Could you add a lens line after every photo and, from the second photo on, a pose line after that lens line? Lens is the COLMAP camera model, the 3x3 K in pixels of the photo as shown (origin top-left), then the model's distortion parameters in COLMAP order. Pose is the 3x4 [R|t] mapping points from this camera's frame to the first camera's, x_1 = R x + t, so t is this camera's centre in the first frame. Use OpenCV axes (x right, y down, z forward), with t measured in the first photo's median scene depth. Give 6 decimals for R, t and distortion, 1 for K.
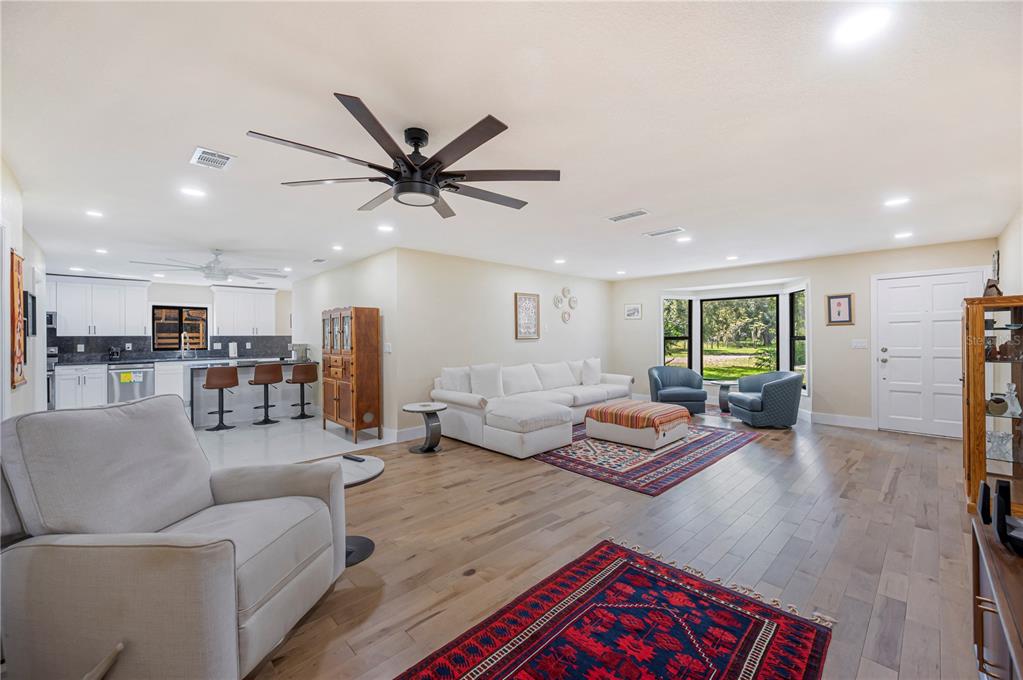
lens RADIAL K [[401.8, 0, 510.0], [0, 401.8, 338.4], [0, 0, 1]] dist [0.002657, -0.000599]
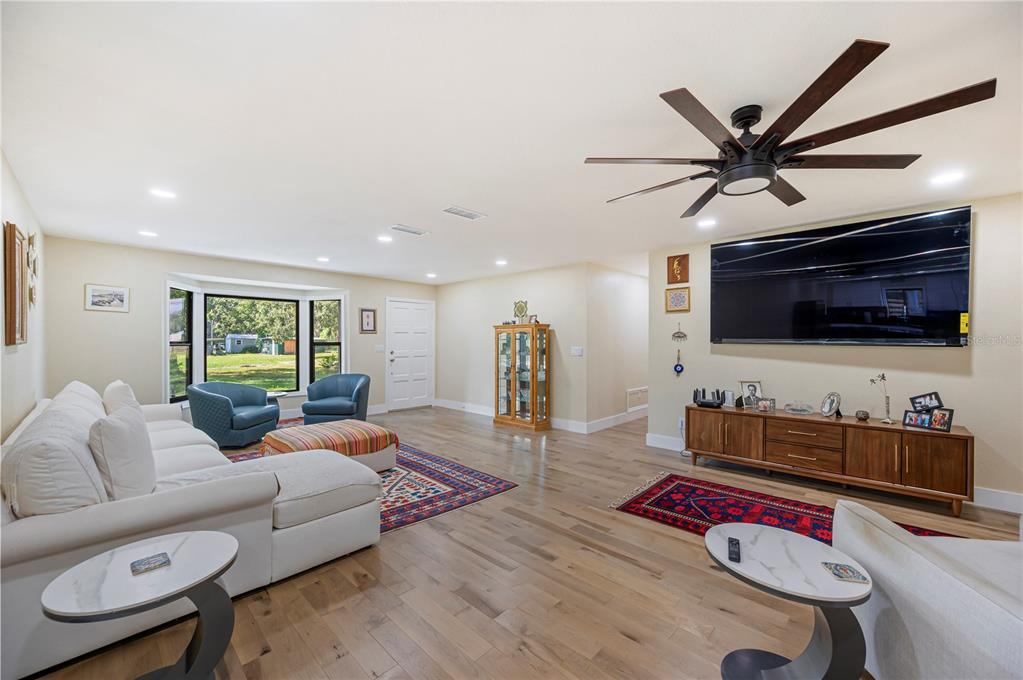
lens RADIAL K [[401.8, 0, 515.5], [0, 401.8, 340.2], [0, 0, 1]] dist [0.002657, -0.000599]
pose [[-0.041140, 0.011503, 0.999087, -0.610054], [0.001374, 0.999933, -0.011456, 0.003848], [-0.999152, 0.000901, -0.041153, 0.851197]]
